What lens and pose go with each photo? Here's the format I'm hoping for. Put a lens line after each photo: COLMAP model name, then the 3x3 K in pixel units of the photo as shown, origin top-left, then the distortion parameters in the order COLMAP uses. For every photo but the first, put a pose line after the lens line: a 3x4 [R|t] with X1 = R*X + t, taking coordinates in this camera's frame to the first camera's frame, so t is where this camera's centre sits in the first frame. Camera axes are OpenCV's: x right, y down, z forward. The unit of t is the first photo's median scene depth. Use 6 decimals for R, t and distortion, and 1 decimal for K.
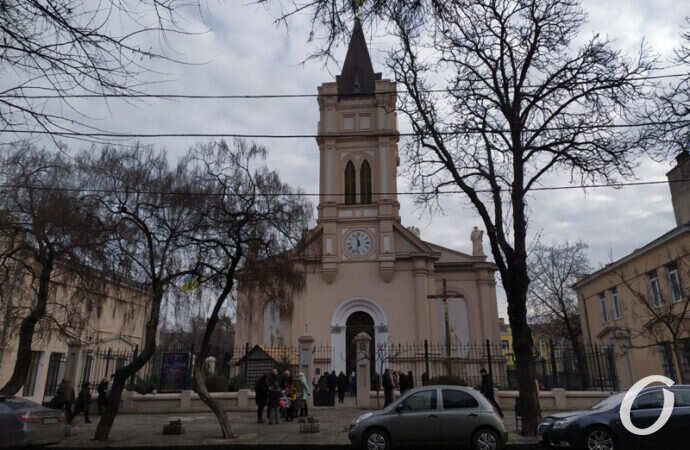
lens RADIAL K [[507.4, 0, 345.5], [0, 507.4, 223.7], [0, 0, 1]] dist [0.039524, 0.001631]
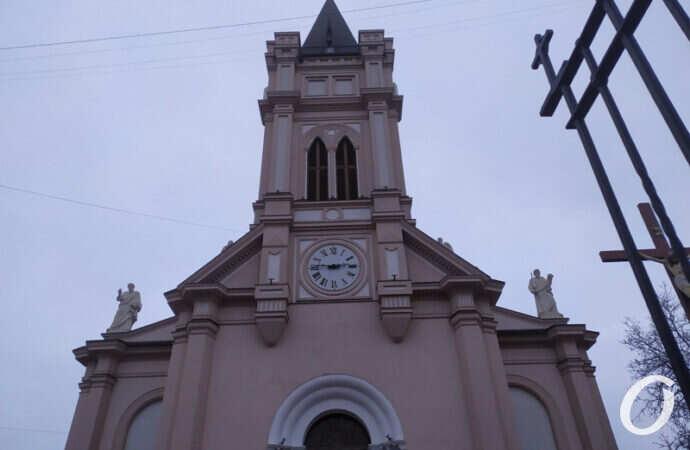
lens RADIAL K [[507.4, 0, 345.8], [0, 507.4, 226.4], [0, 0, 1]] dist [0.039524, 0.001631]
pose [[0.996032, 0.028782, 0.084209, -0.005056], [-0.001085, 0.950111, -0.311910, 0.151885], [-0.088985, 0.310581, 0.946373, 0.513447]]
